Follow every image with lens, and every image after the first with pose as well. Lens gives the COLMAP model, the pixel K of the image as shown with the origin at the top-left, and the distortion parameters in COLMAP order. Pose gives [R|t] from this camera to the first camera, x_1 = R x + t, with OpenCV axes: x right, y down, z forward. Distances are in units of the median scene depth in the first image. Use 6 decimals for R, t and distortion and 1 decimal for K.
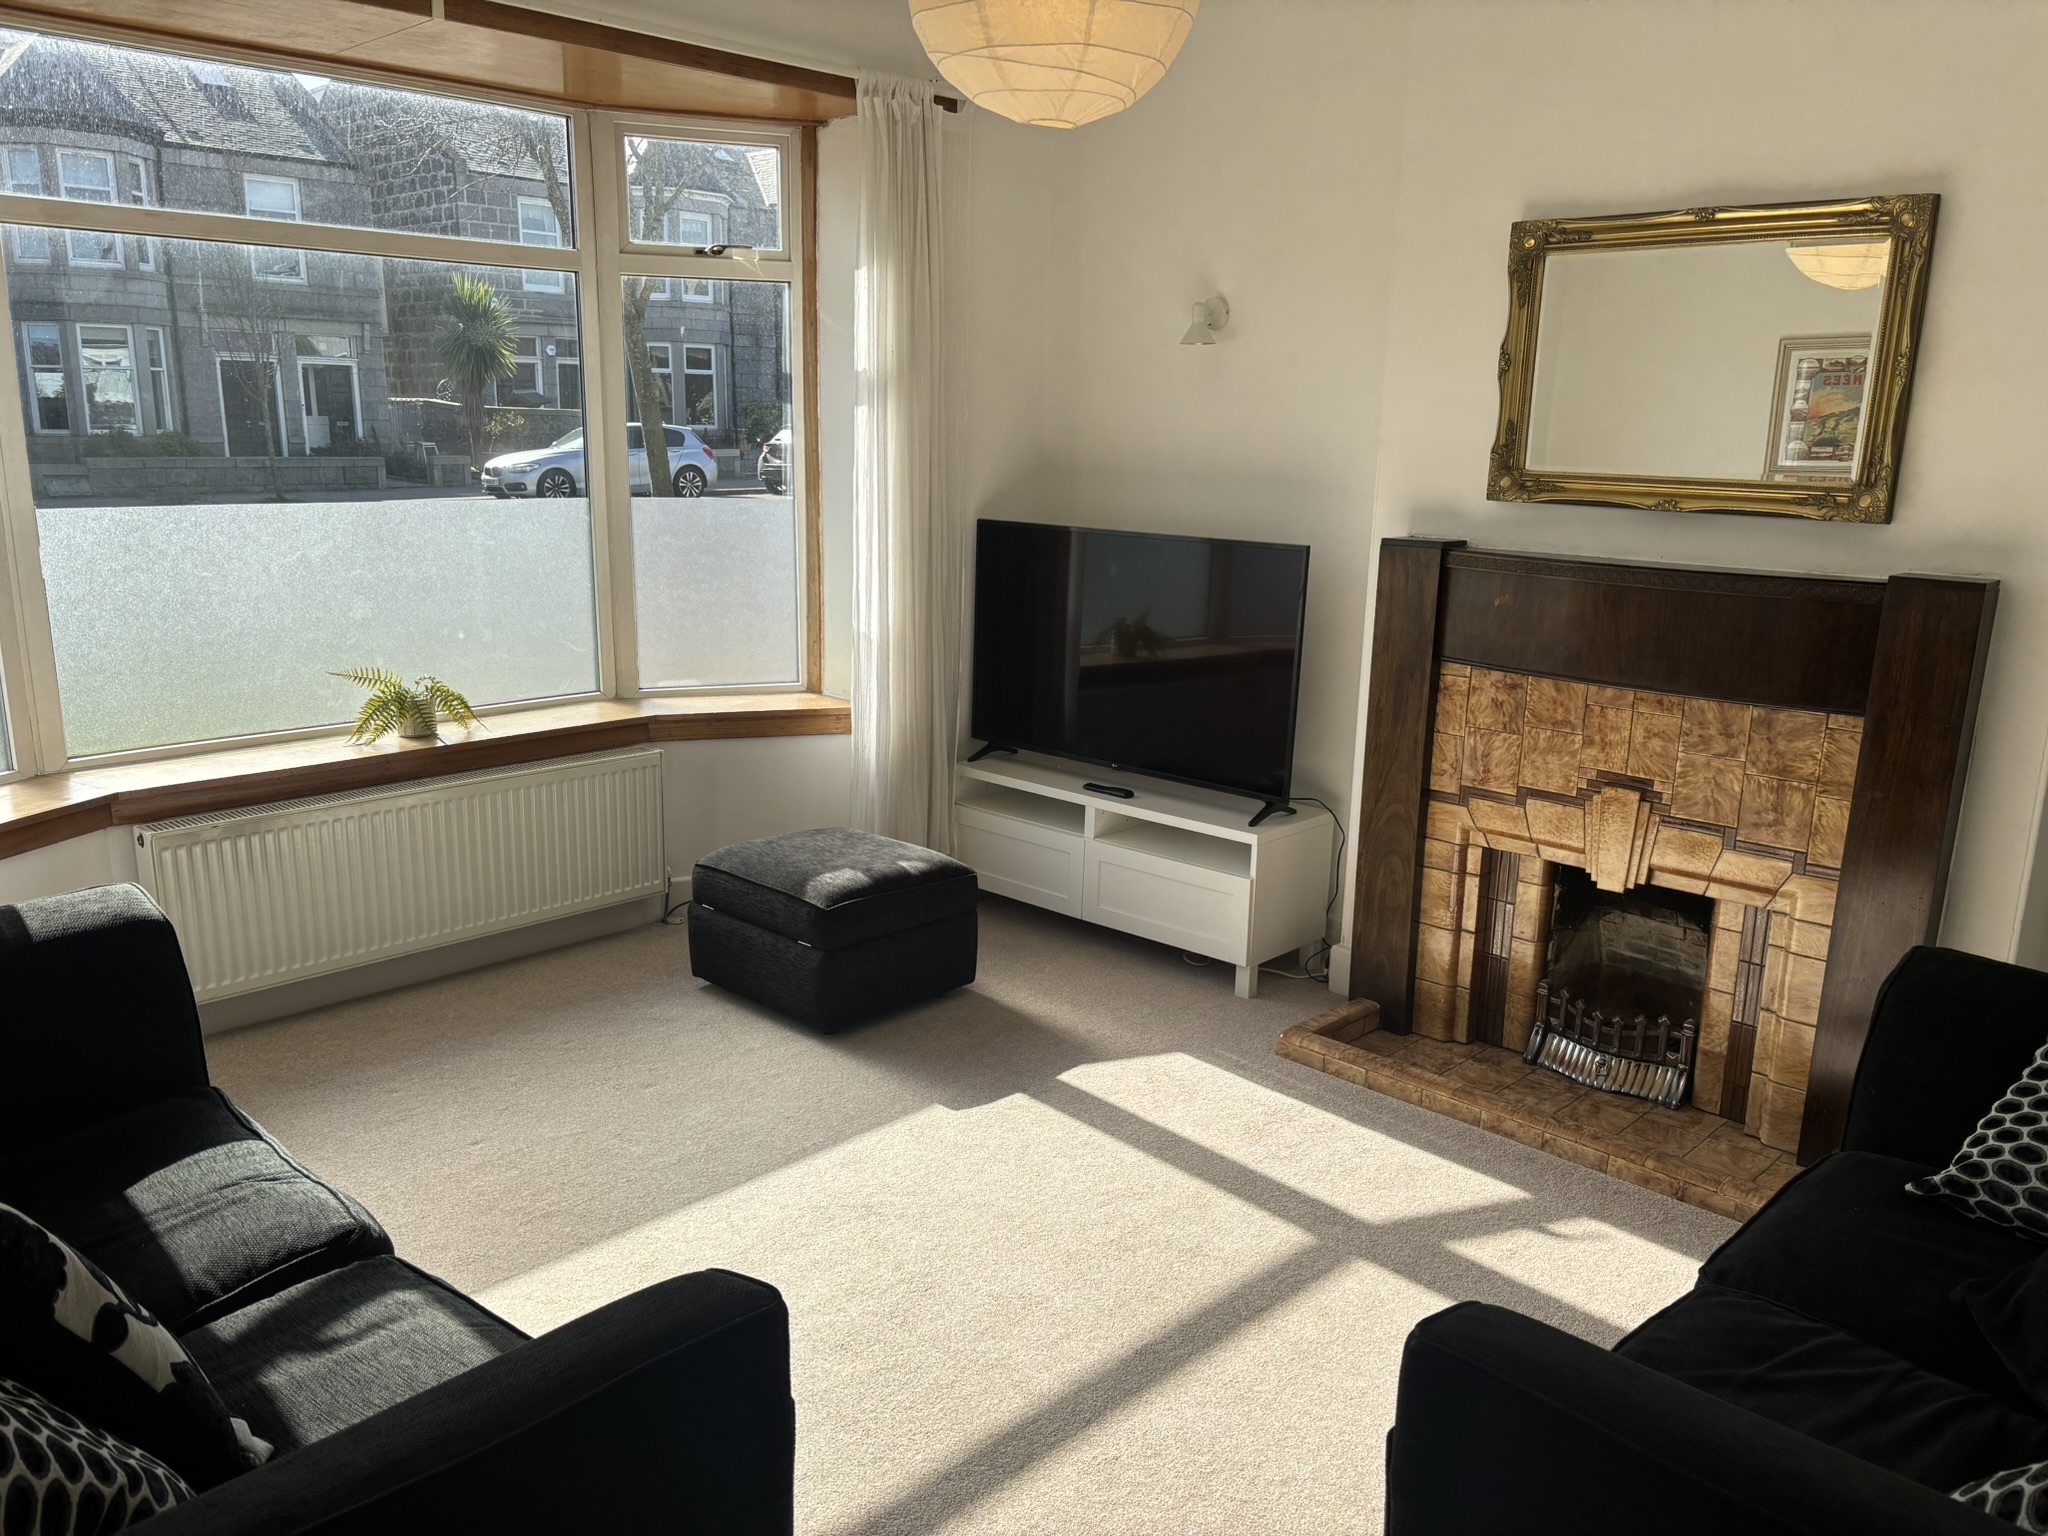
lens RADIAL K [[1541.7, 0, 1029.2], [0, 1541.7, 774.9], [0, 0, 1]] dist [0.021285, -0.026205]
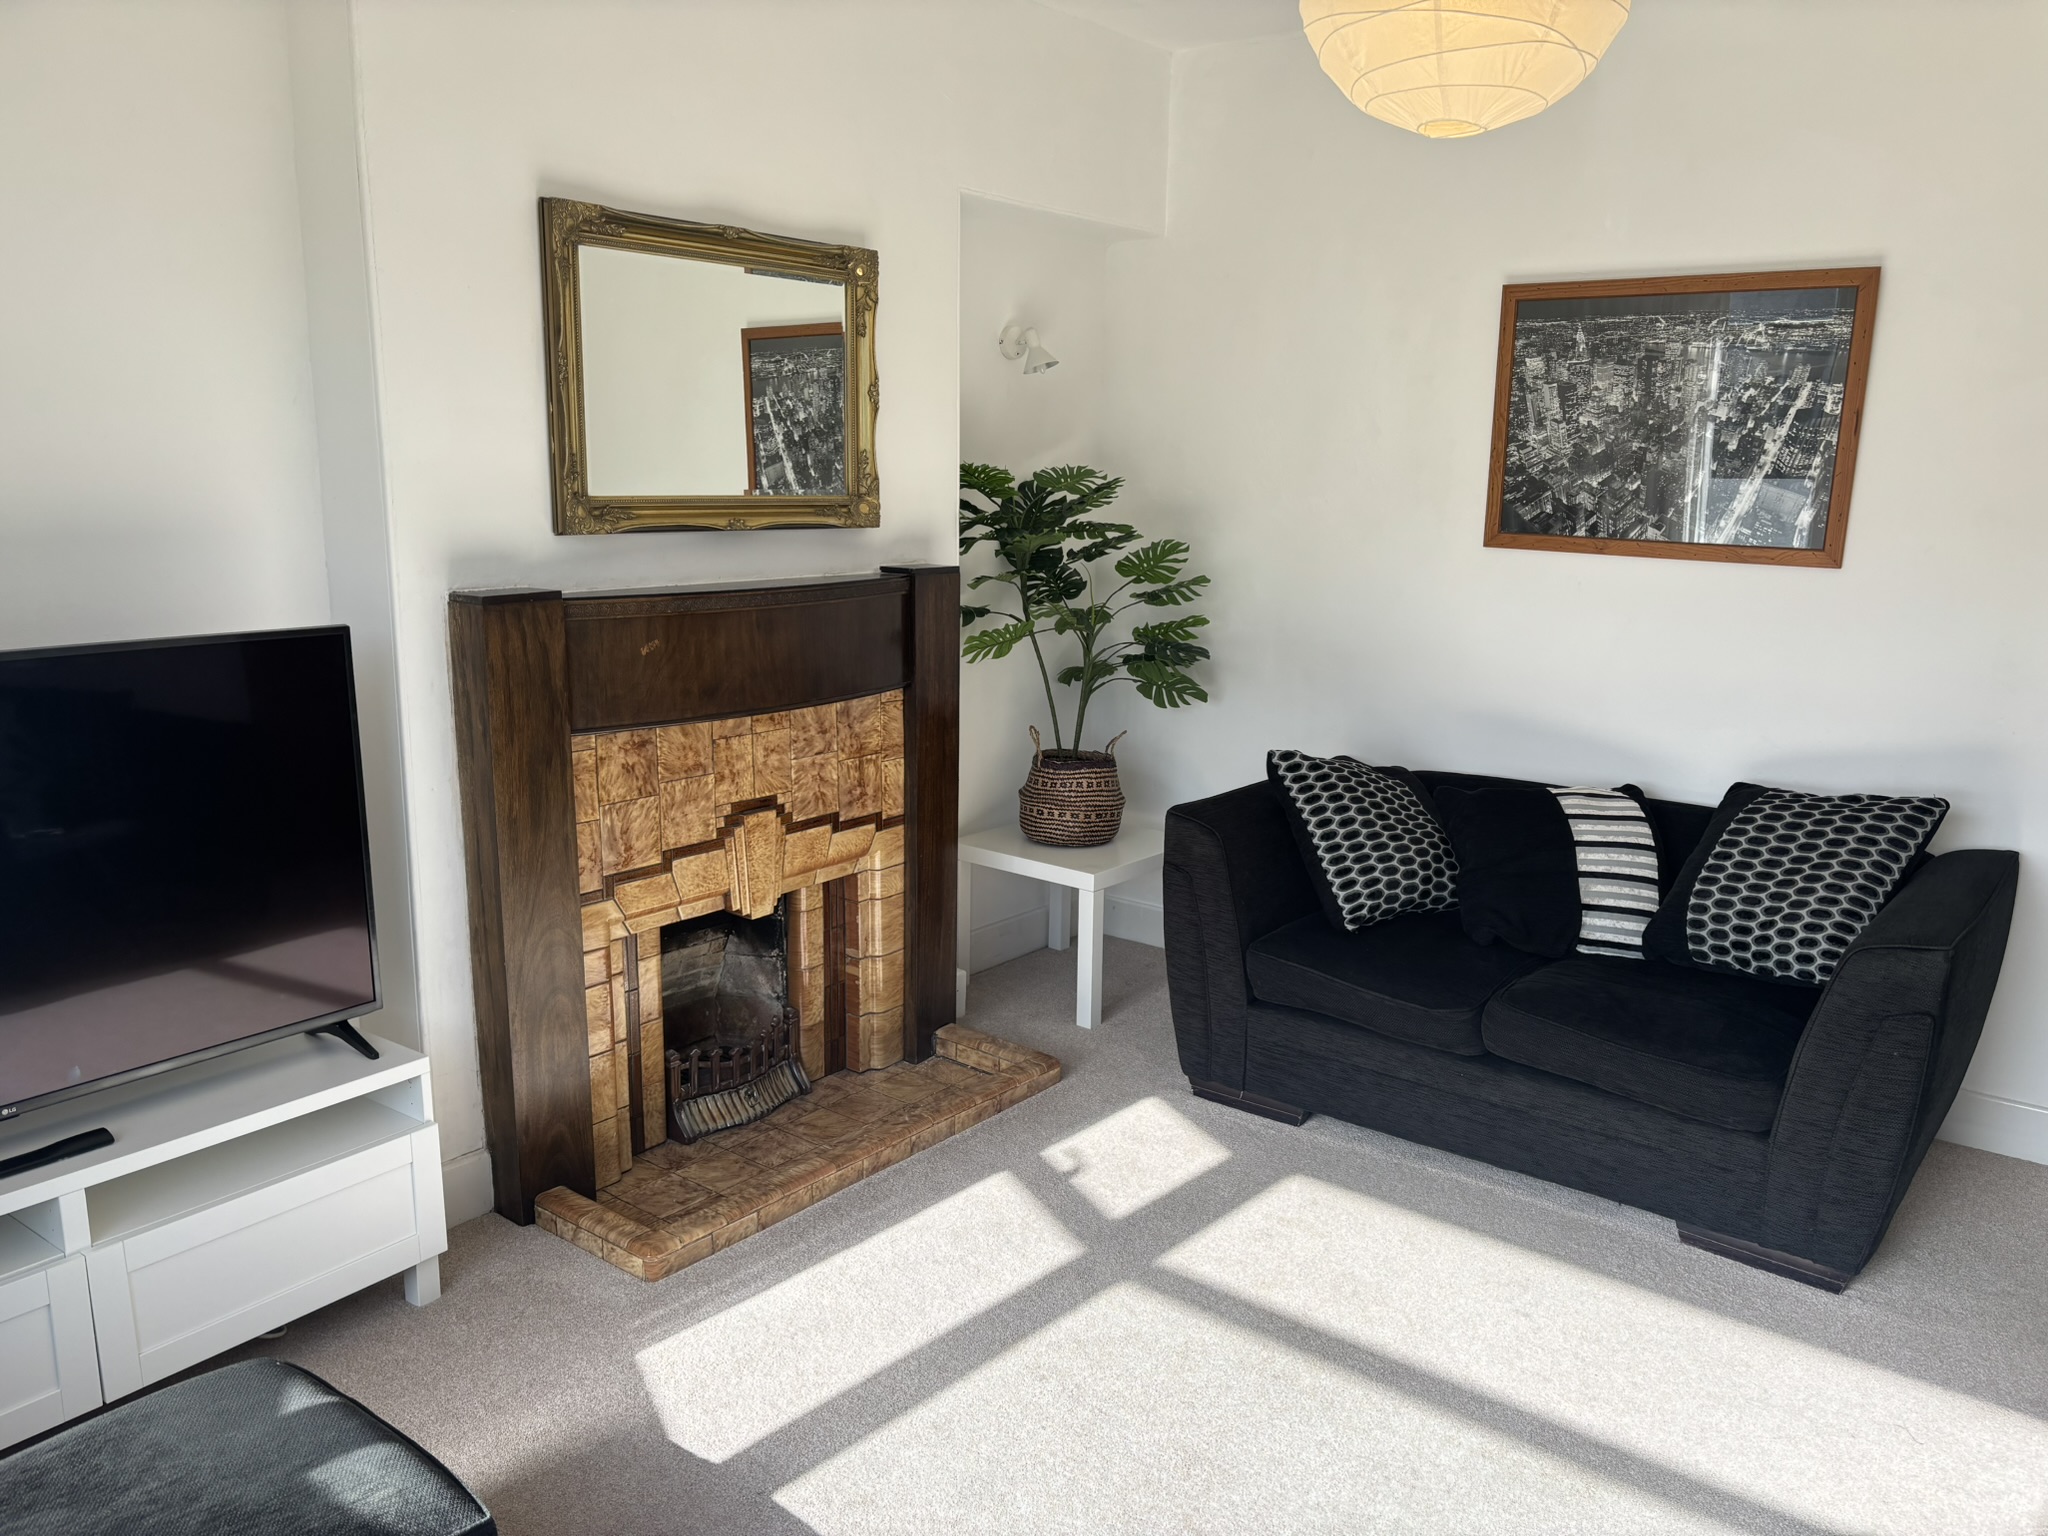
lens RADIAL K [[1541.7, 0, 1031.6], [0, 1541.7, 770.0], [0, 0, 1]] dist [0.021285, -0.026205]
pose [[-0.100575, -0.215191, 0.971379, -0.574393], [0.209243, 0.949919, 0.232102, -0.205619], [-0.972678, 0.226597, -0.050510, 0.860567]]
